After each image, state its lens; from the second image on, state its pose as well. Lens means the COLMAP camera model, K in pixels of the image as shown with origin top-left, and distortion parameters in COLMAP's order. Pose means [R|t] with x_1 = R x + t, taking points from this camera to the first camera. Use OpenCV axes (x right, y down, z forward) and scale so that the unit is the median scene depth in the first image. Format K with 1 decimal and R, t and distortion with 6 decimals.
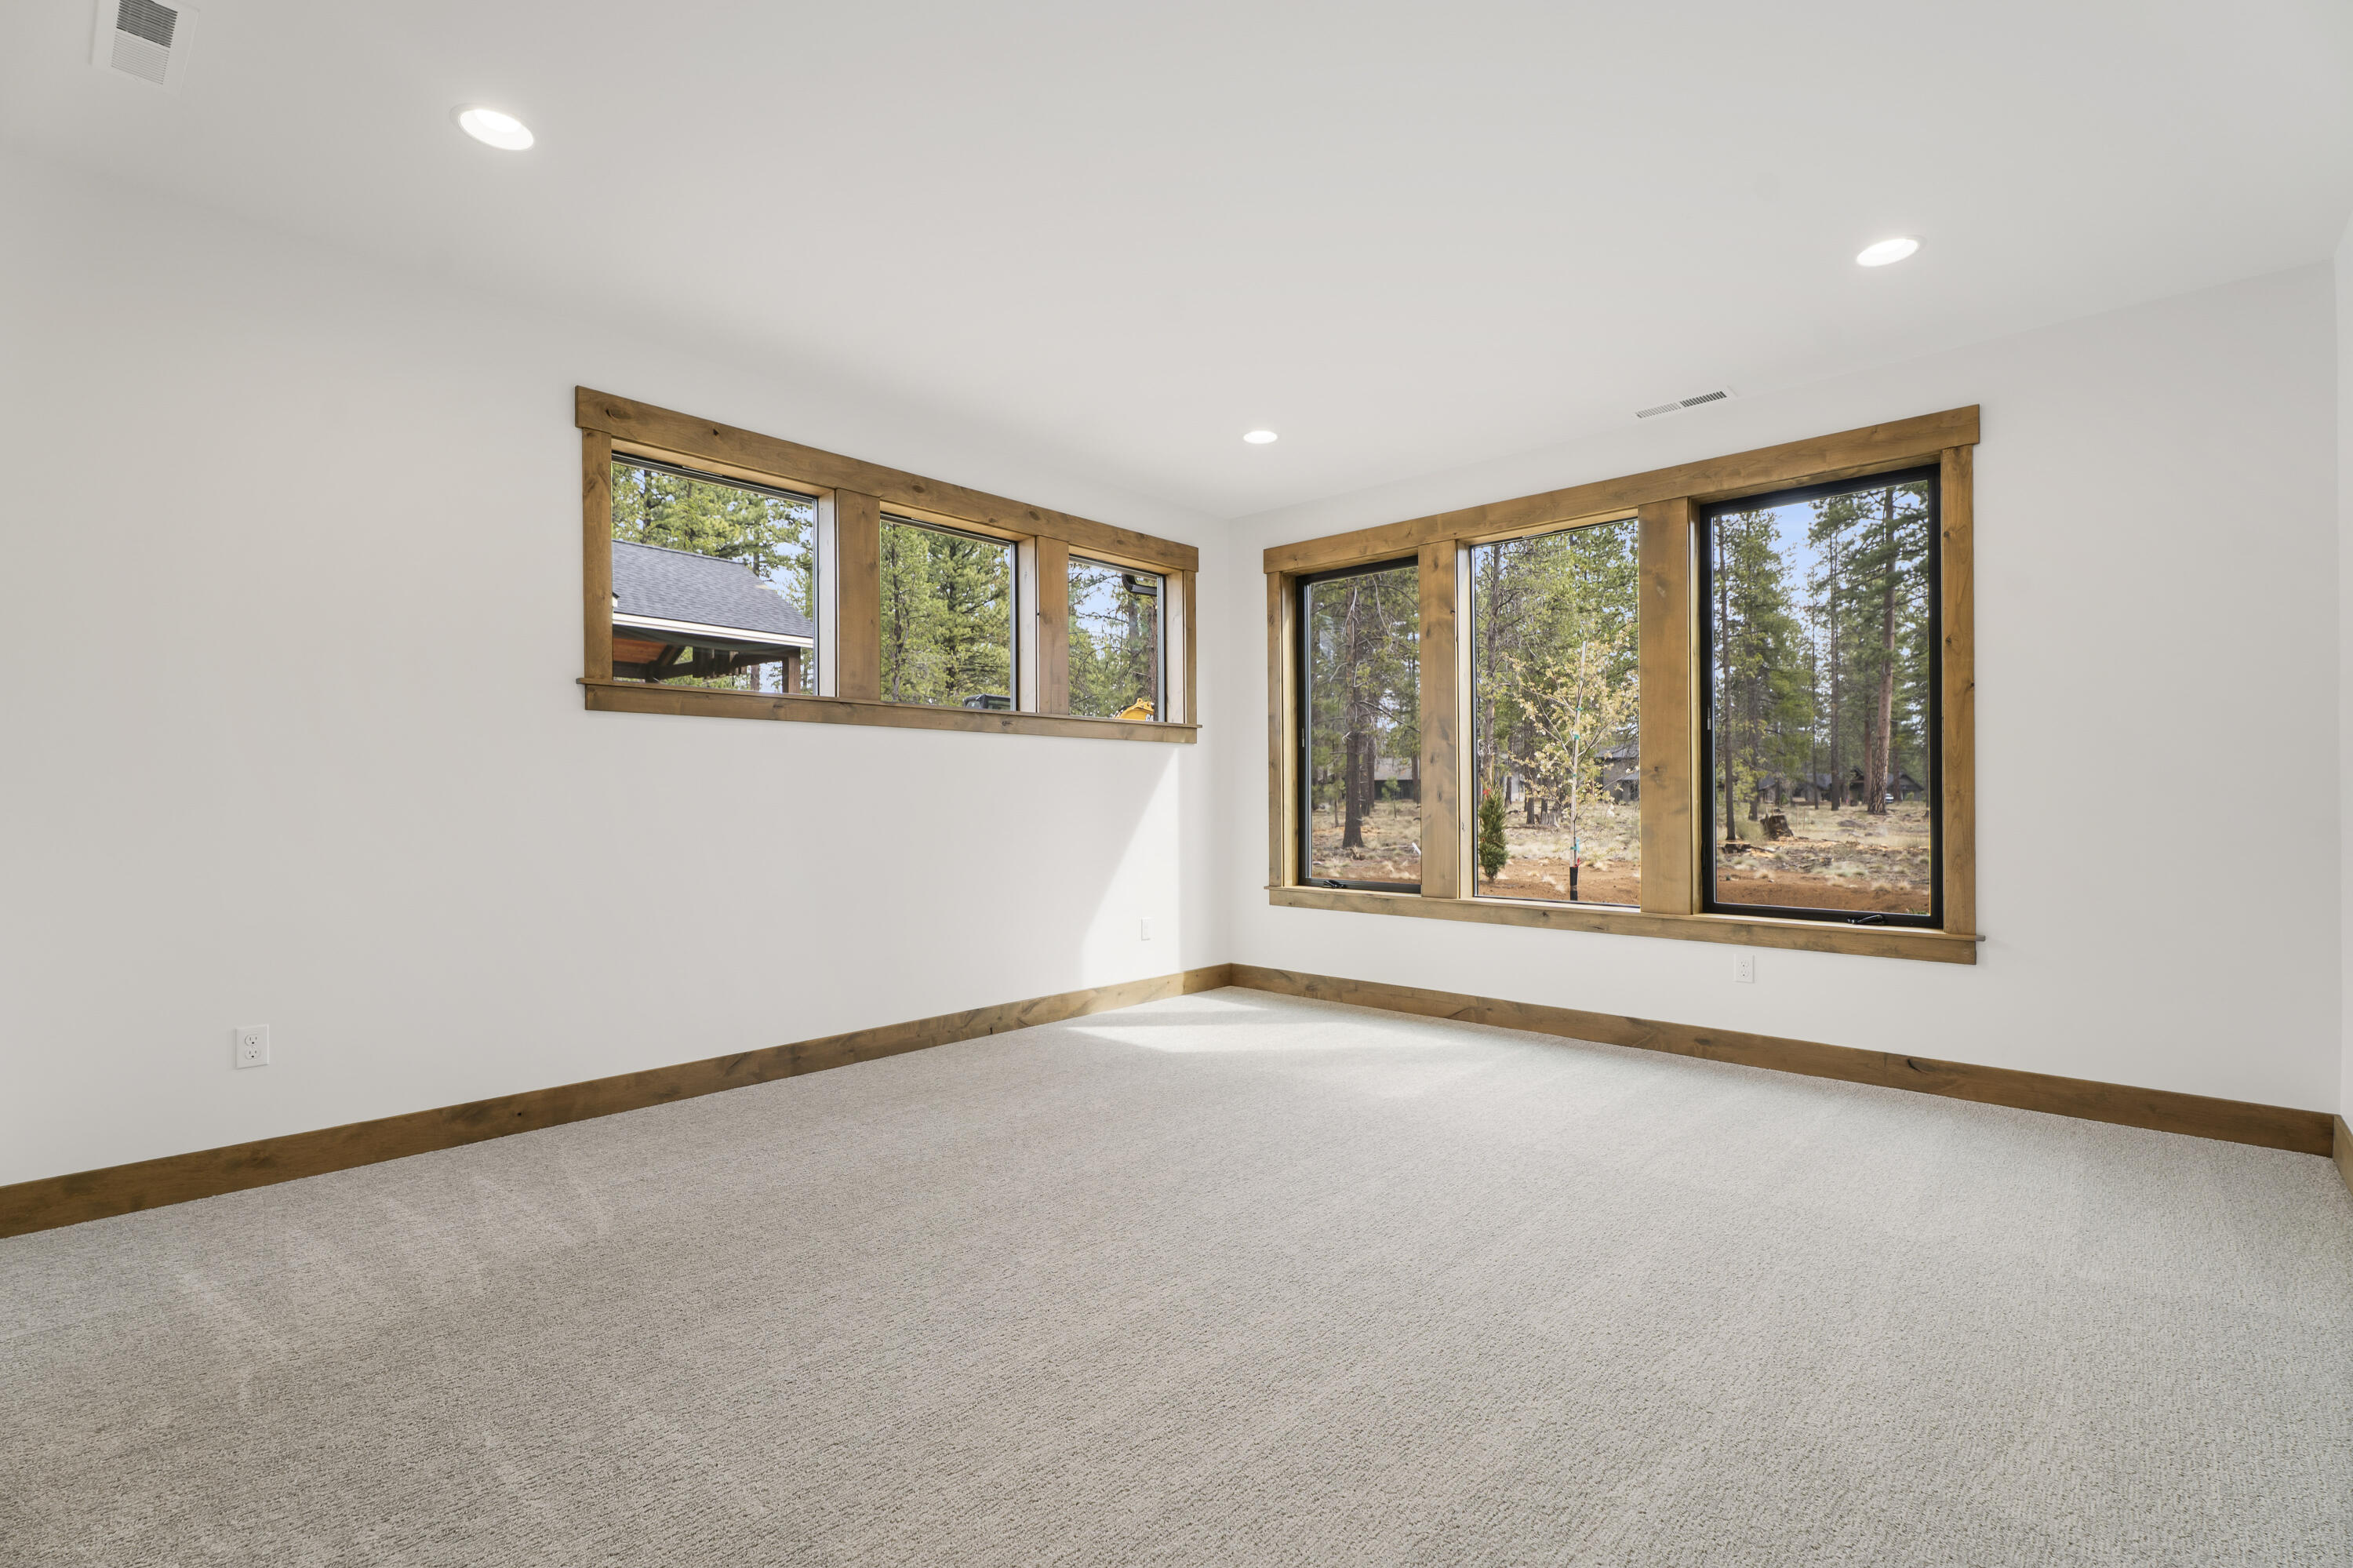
lens RADIAL K [[1066.4, 0, 1176.5], [0, 1066.4, 791.7], [0, 0, 1]] dist [0.002717, -0.001175]
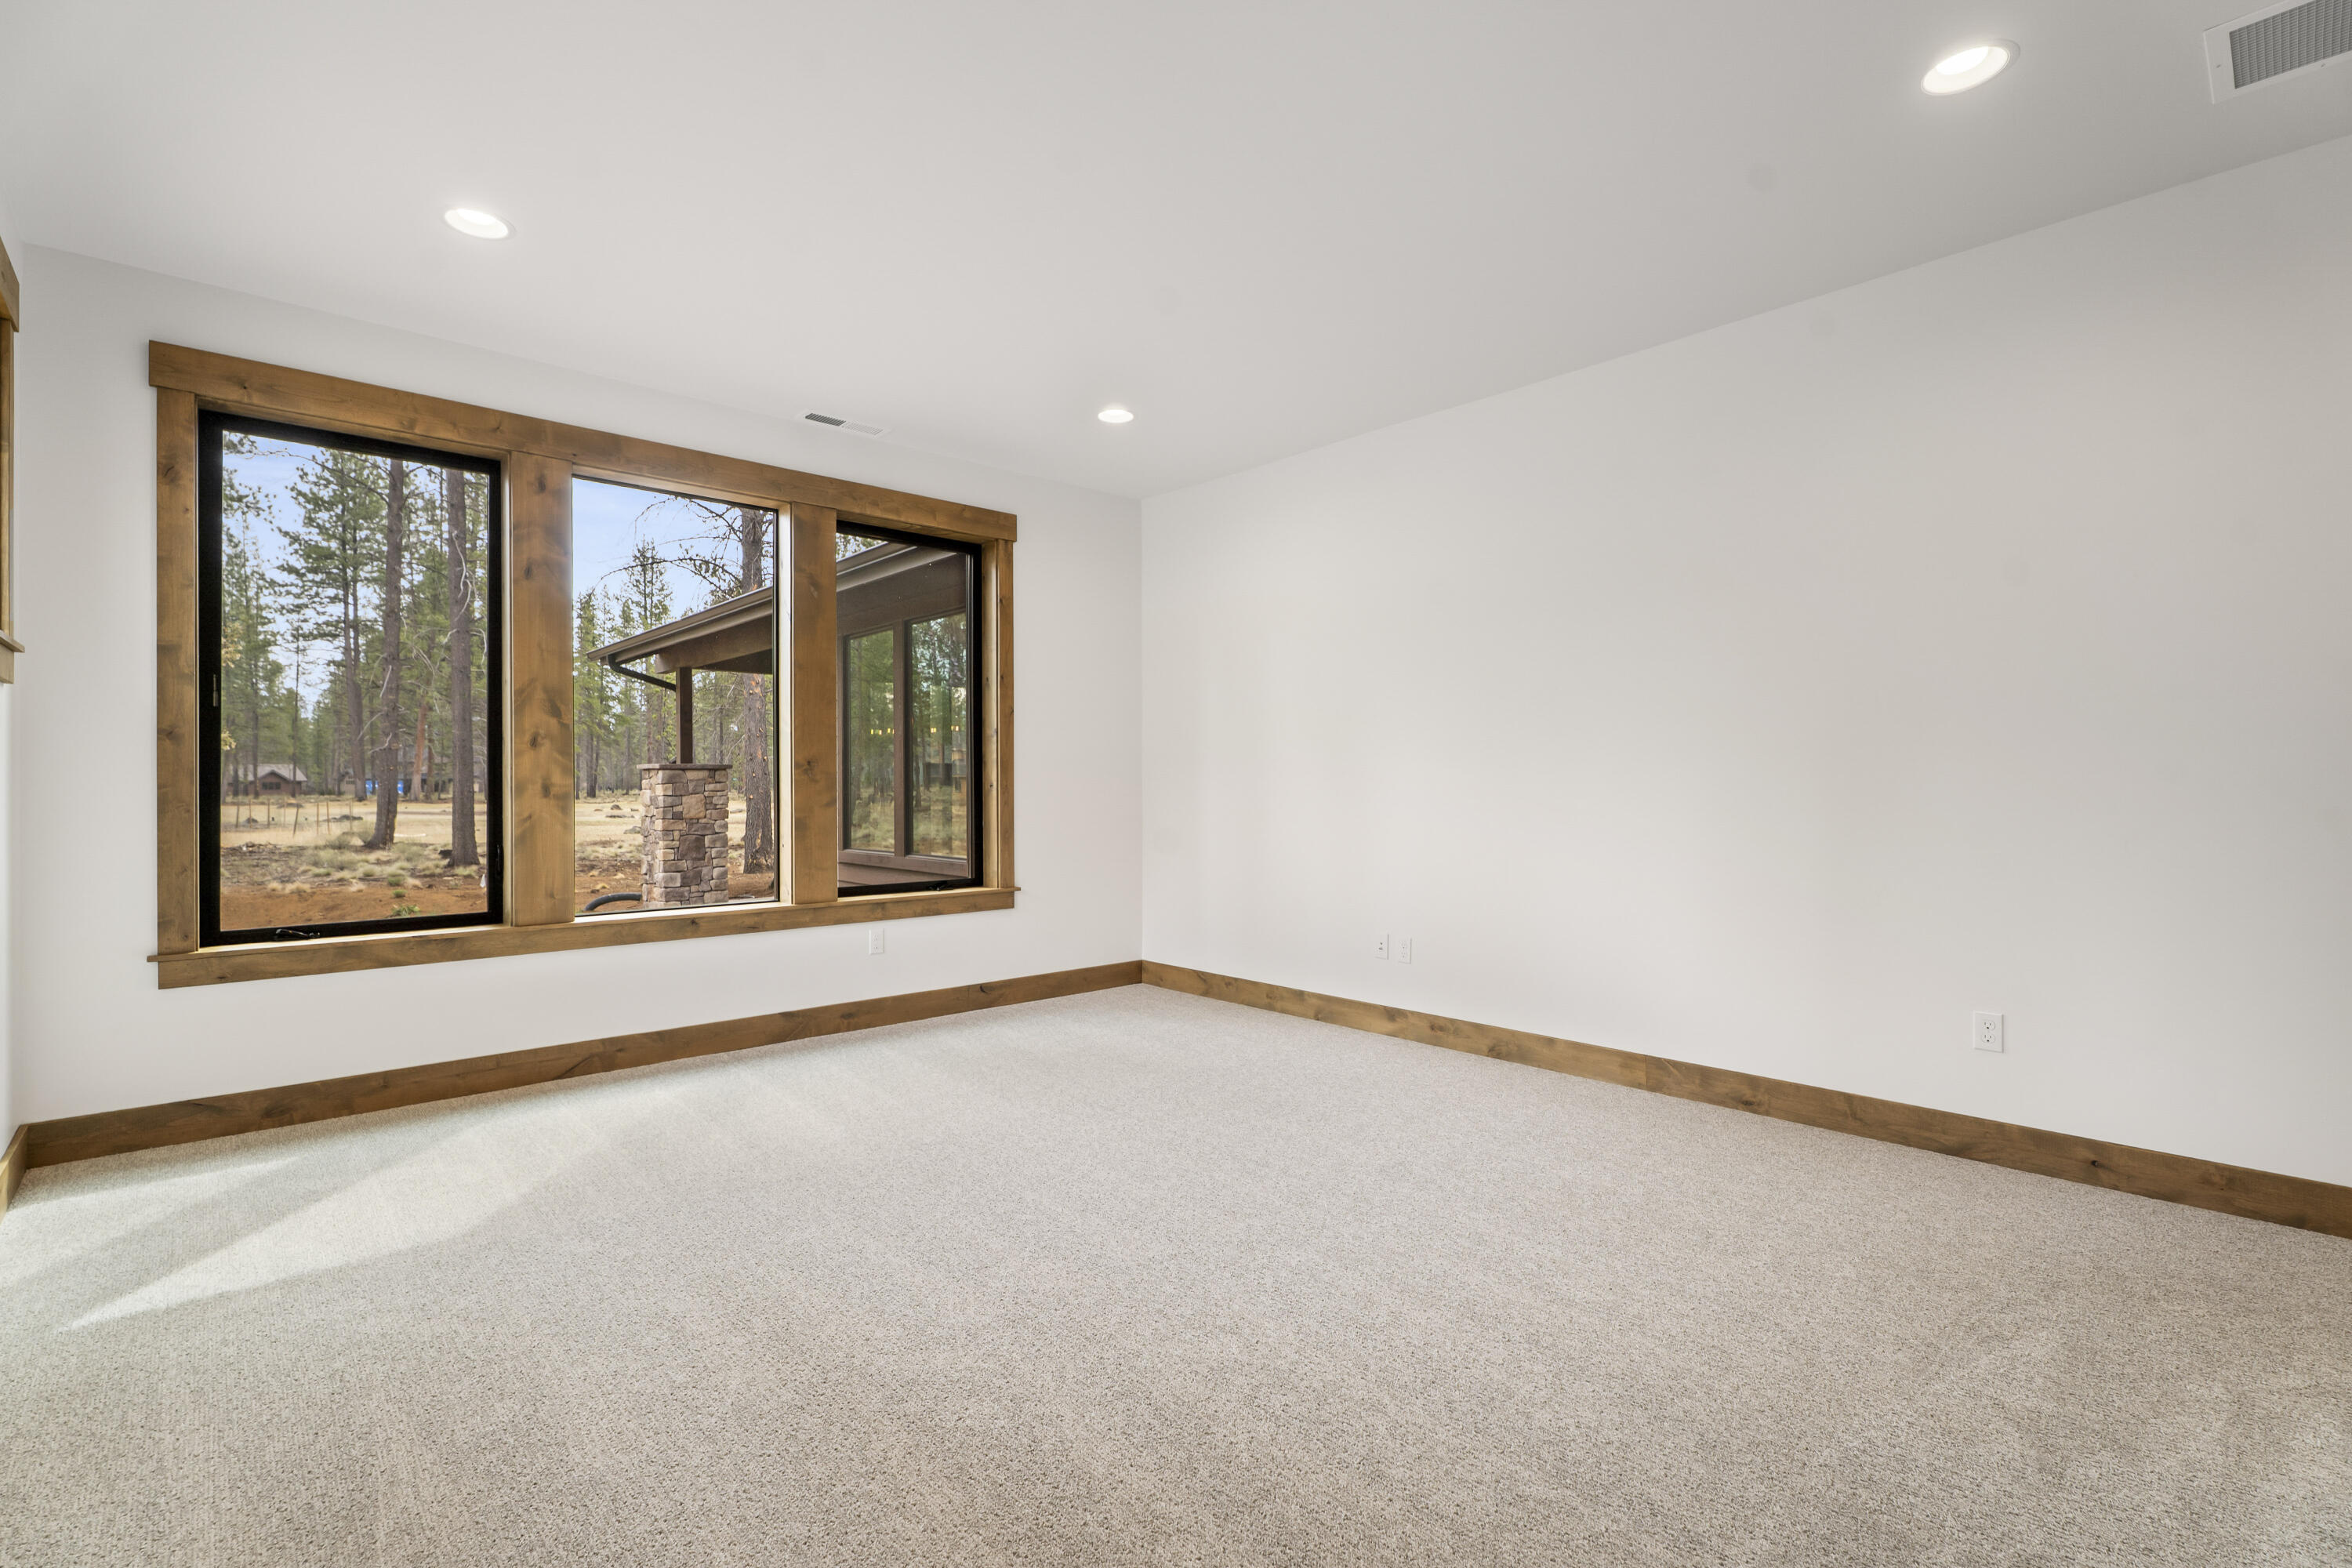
lens RADIAL K [[1065.9, 0, 1174.2], [0, 1065.9, 780.4], [0, 0, 1]] dist [0.002717, -0.001175]
pose [[0.088778, 0.010750, 0.995993, -0.517234], [0.002045, 0.999938, -0.010975, 0.006853], [-0.996049, 0.003011, 0.088750, 0.532566]]
